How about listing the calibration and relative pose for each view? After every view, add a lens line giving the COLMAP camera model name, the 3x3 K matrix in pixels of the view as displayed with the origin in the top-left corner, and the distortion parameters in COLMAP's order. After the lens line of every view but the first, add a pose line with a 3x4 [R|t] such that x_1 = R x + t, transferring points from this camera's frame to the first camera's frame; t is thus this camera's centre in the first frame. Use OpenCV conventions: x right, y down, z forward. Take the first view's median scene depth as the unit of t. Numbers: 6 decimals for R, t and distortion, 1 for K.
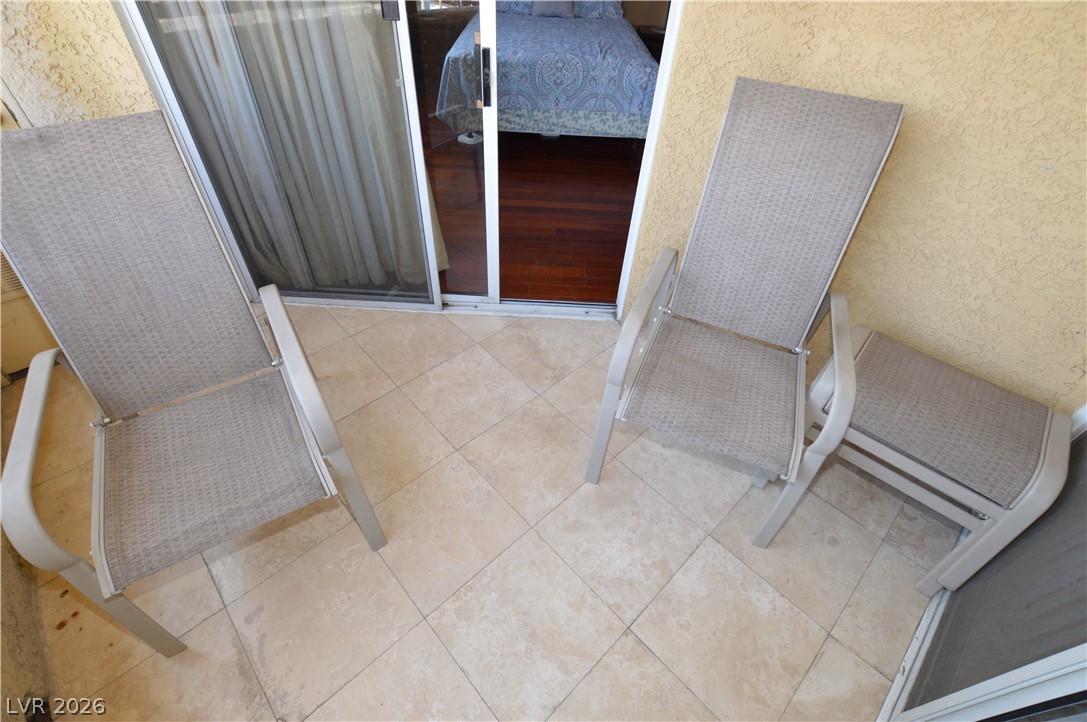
lens RADIAL K [[484.8, 0, 546.9], [0, 484.8, 360.4], [0, 0, 1]] dist [-0.028502, 0.002514]
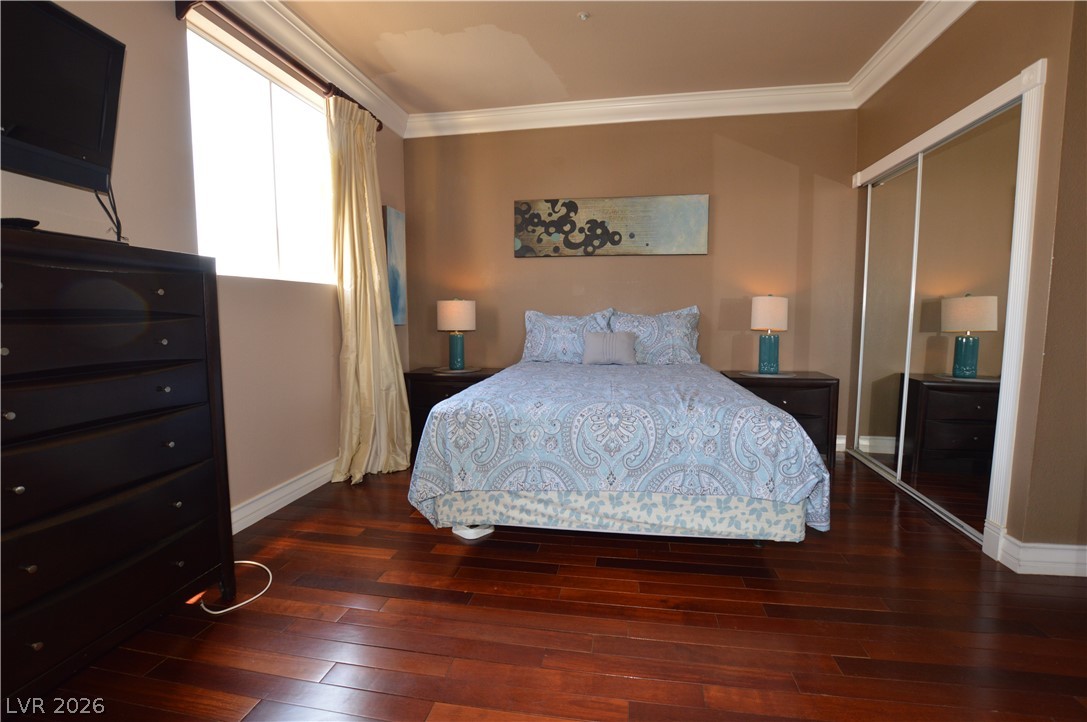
lens RADIAL K [[484.8, 0, 546.9], [0, 484.8, 360.4], [0, 0, 1]] dist [-0.028502, 0.002514]
pose [[0.989284, -0.036805, -0.141287, 0.030784], [-0.058486, 0.786770, -0.614469, -0.293014], [0.133776, 0.616148, 0.776186, 0.465530]]
